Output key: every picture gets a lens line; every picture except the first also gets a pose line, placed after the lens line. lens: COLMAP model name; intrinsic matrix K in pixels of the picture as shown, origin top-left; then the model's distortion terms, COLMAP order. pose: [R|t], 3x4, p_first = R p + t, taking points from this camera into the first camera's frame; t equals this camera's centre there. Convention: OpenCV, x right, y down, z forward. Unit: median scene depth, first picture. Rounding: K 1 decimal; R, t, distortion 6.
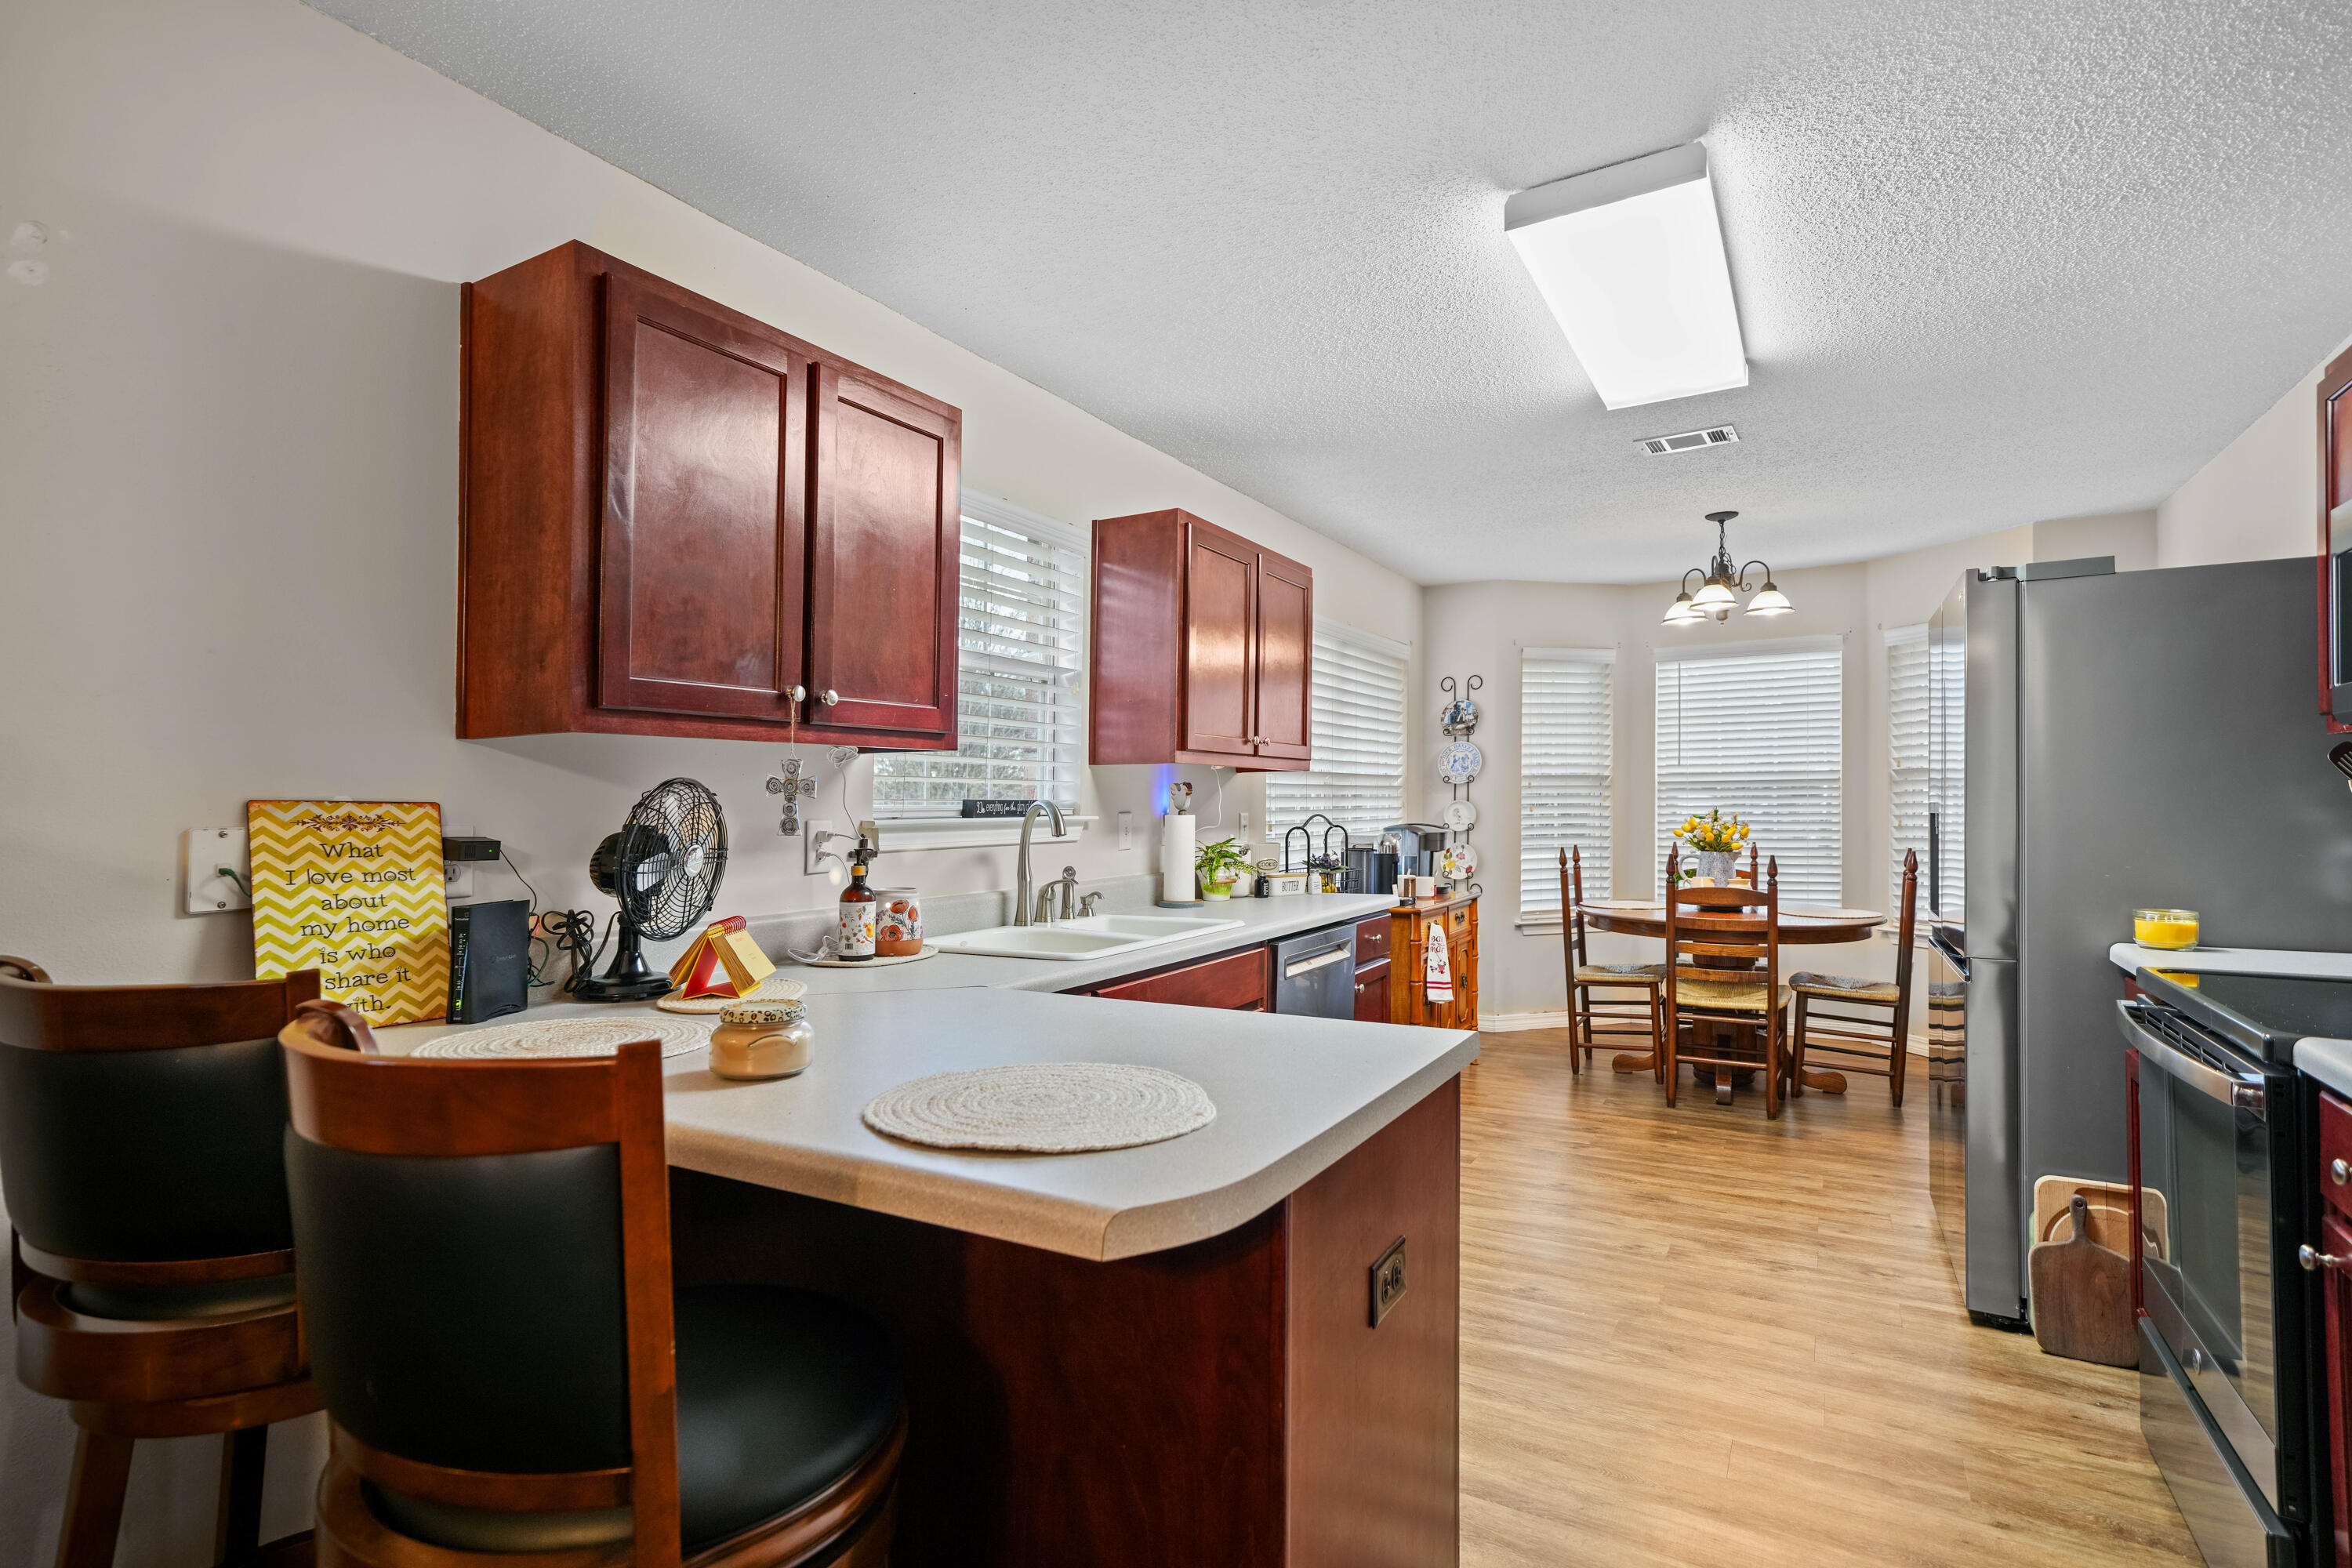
lens RADIAL K [[1145.1, 0, 1152.1], [0, 1145.1, 807.5], [0, 0, 1]] dist [0.005450, -0.000010]
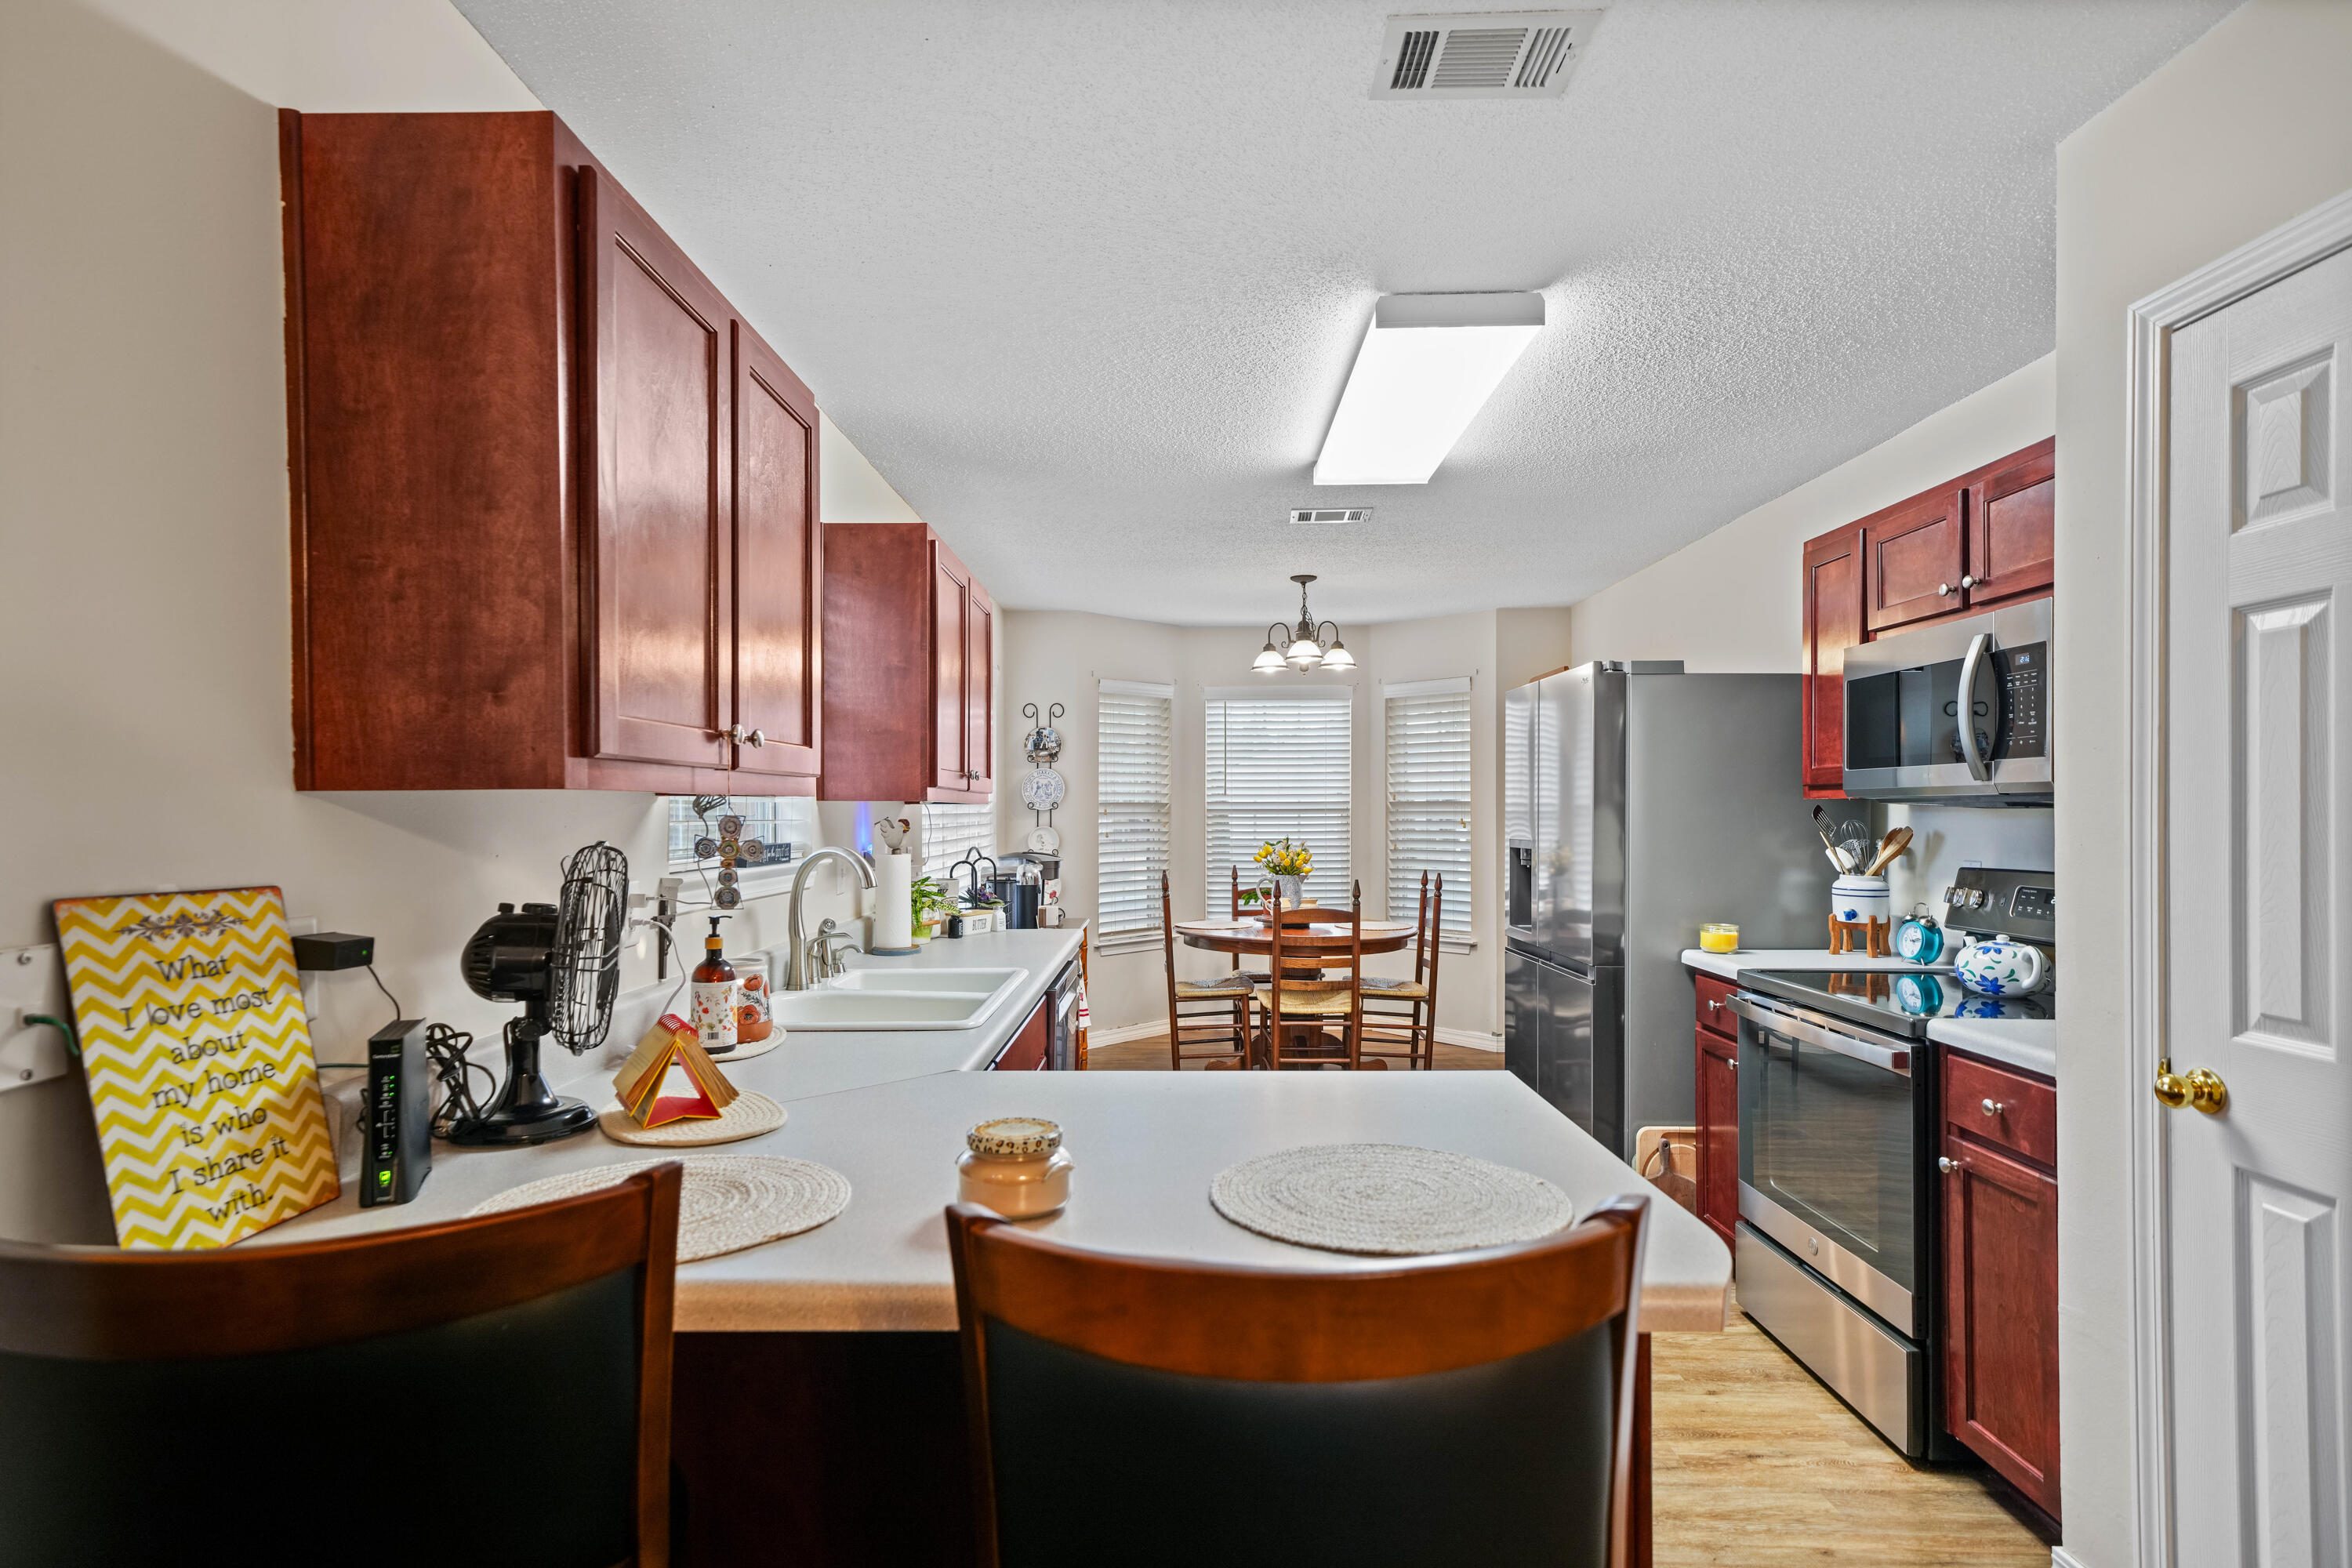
lens RADIAL K [[1178.8, 0, 1160.7], [0, 1178.8, 850.4], [0, 0, 1]] dist [0.000725, 0.000463]
pose [[0.870179, -0.010443, 0.492626, -0.453747], [-0.003411, 0.999624, 0.027216, -0.040638], [-0.492725, -0.025363, 0.869816, 0.124244]]
